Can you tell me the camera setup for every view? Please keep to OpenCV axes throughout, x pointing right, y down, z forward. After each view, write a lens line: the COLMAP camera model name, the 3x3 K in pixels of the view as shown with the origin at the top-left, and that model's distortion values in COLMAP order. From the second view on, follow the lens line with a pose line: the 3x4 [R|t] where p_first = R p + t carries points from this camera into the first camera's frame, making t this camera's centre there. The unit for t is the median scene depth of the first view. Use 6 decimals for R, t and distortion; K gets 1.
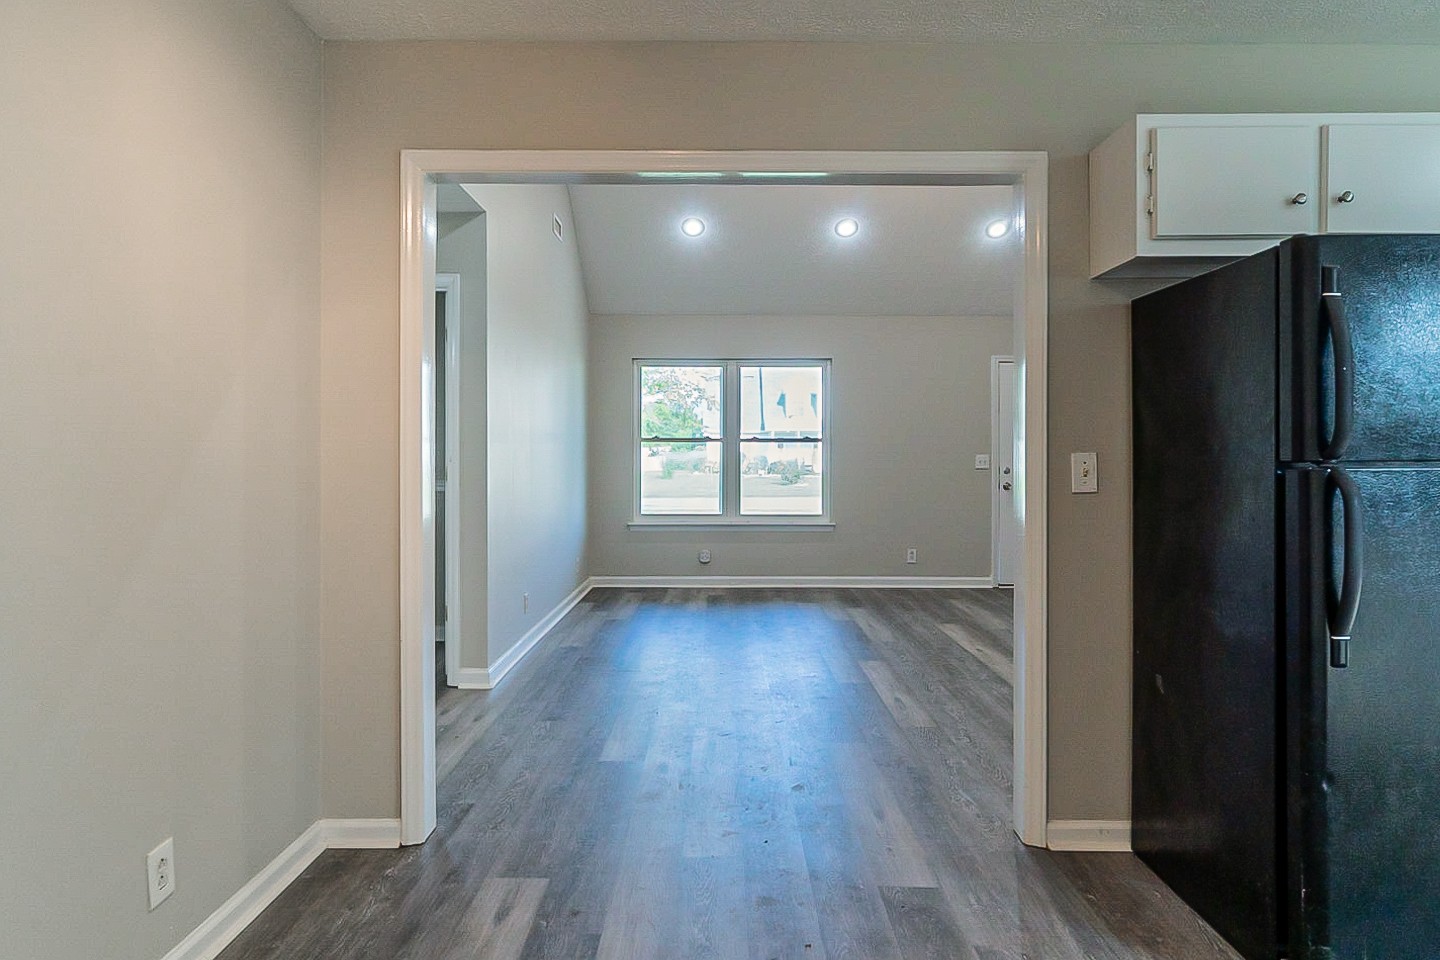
lens RADIAL K [[830.6, 0, 726.2], [0, 830.6, 458.5], [0, 0, 1]] dist [-0.000507, 0.003816]
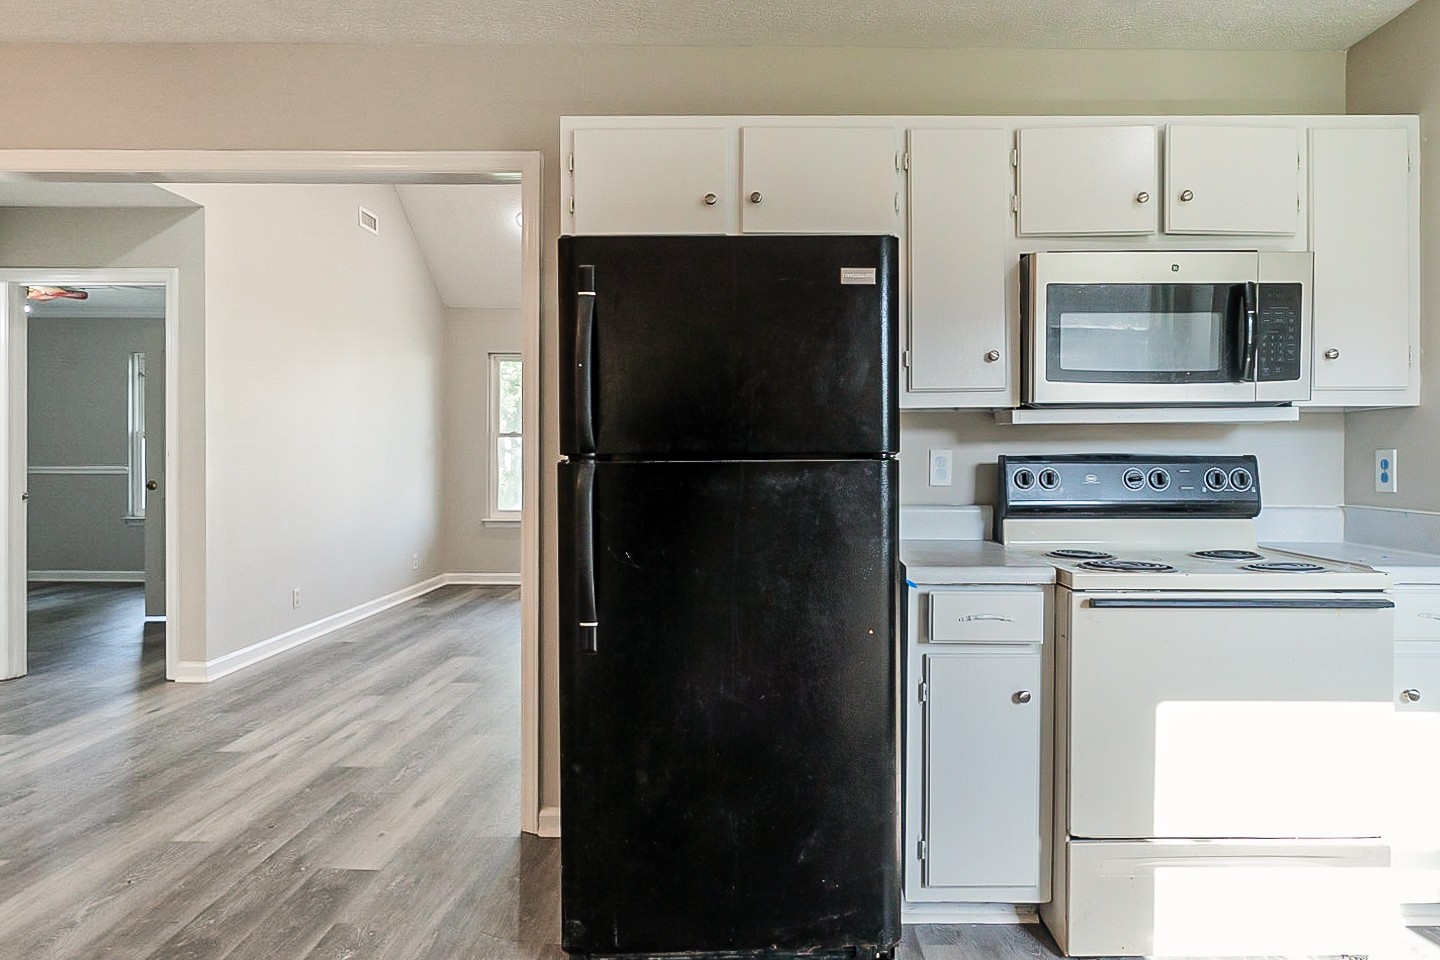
lens RADIAL K [[845.4, 0, 791.5], [0, 845.4, 448.6], [0, 0, 1]] dist [-0.038310, 0.000518]
pose [[0.999671, -0.000025, 0.025656, 0.470762], [0.000220, 0.999971, -0.007582, 0.002159], [-0.025655, 0.007585, 0.999642, -0.025889]]
